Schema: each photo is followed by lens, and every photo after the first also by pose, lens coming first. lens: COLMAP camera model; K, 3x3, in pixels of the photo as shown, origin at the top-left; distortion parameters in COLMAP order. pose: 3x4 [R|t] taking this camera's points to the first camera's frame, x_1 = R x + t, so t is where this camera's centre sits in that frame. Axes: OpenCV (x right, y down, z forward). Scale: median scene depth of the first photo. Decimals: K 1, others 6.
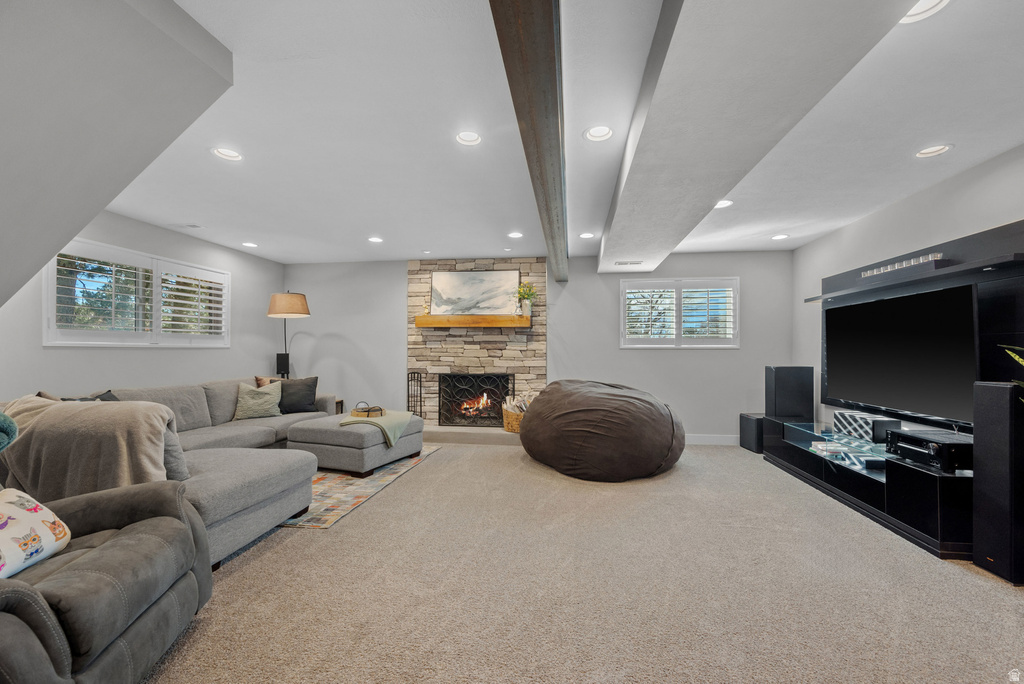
lens RADIAL K [[421.3, 0, 516.7], [0, 421.3, 346.8], [0, 0, 1]] dist [-0.001700, -0.000023]
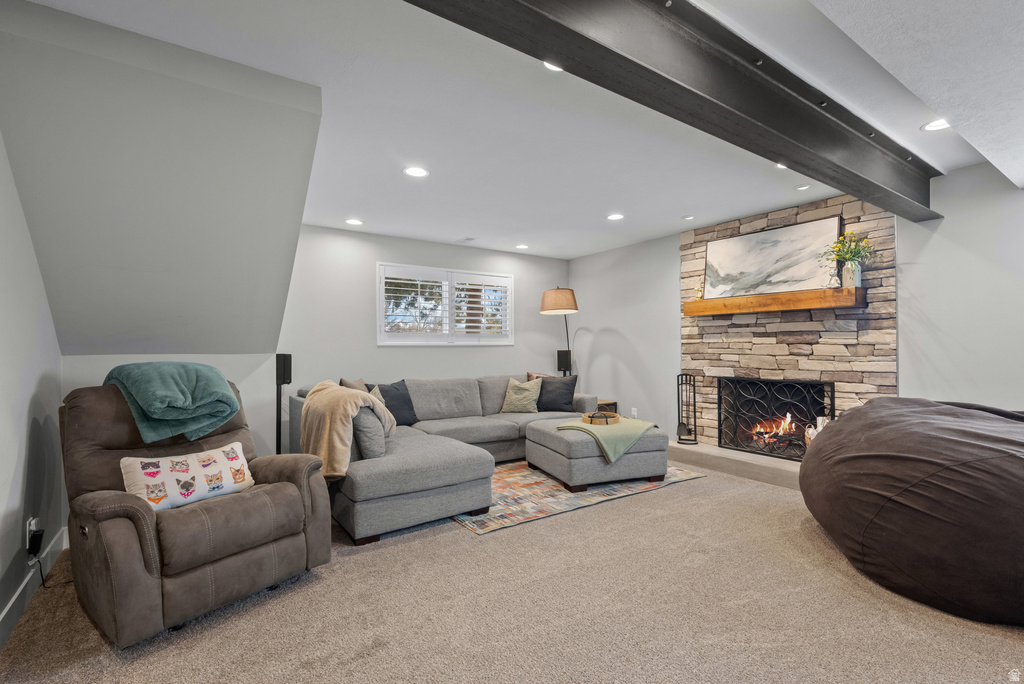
lens RADIAL K [[473.9, 0, 512.7], [0, 473.9, 343.9], [0, 0, 1]] dist [0.003555, -0.000483]
pose [[0.666745, -0.011774, -0.745193, 0.231591], [0.014888, 0.999886, -0.002478, 0.001835], [0.745137, -0.009442, 0.666845, 0.197035]]
